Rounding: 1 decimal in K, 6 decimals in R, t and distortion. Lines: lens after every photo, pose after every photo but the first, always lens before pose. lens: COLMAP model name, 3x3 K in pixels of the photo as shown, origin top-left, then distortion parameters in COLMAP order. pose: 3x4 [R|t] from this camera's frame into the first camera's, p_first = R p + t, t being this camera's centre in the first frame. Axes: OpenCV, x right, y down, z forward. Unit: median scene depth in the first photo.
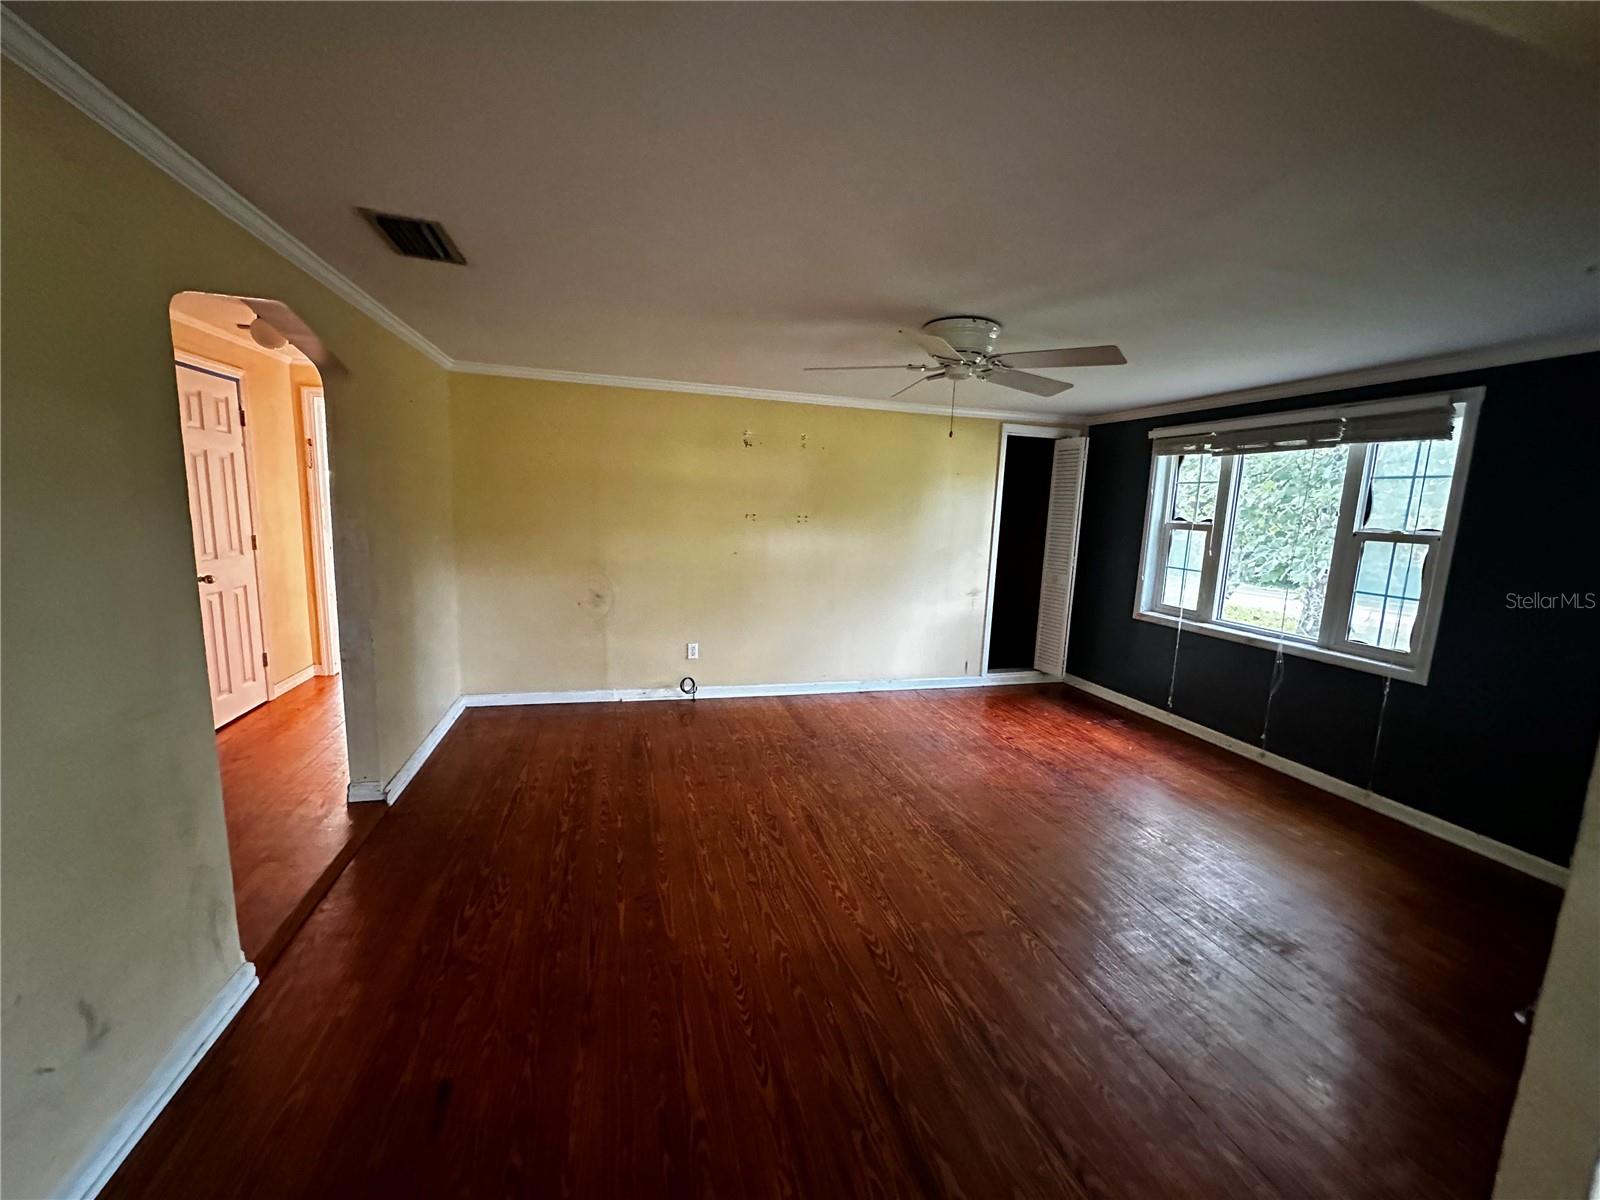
lens RADIAL K [[637.1, 0, 798.3], [0, 637.1, 600.7], [0, 0, 1]] dist [-0.000607, -0.000253]
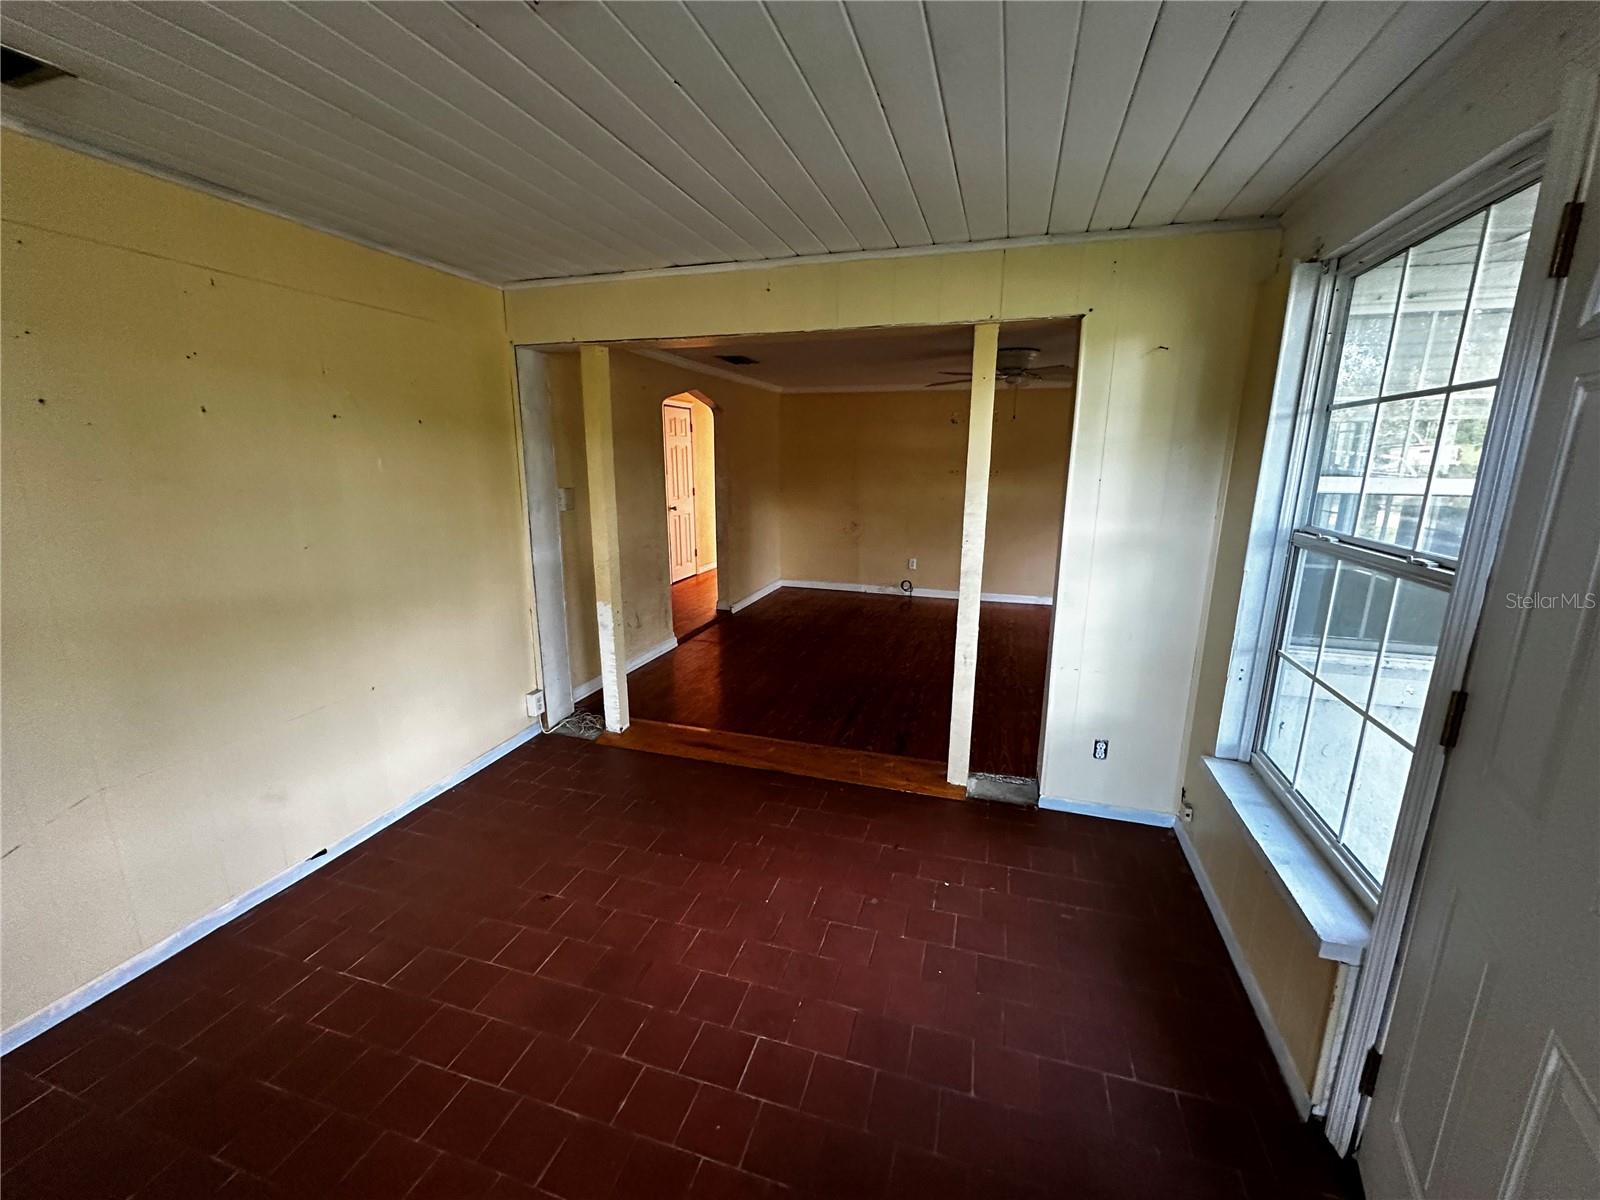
lens RADIAL K [[637.1, 0, 803.0], [0, 637.1, 599.3], [0, 0, 1]] dist [-0.000607, -0.000253]
pose [[0.844097, 0.084006, -0.529569, 0.477653], [-0.053906, 0.995942, 0.072064, 0.077176], [0.533474, -0.032282, 0.845200, -0.469357]]
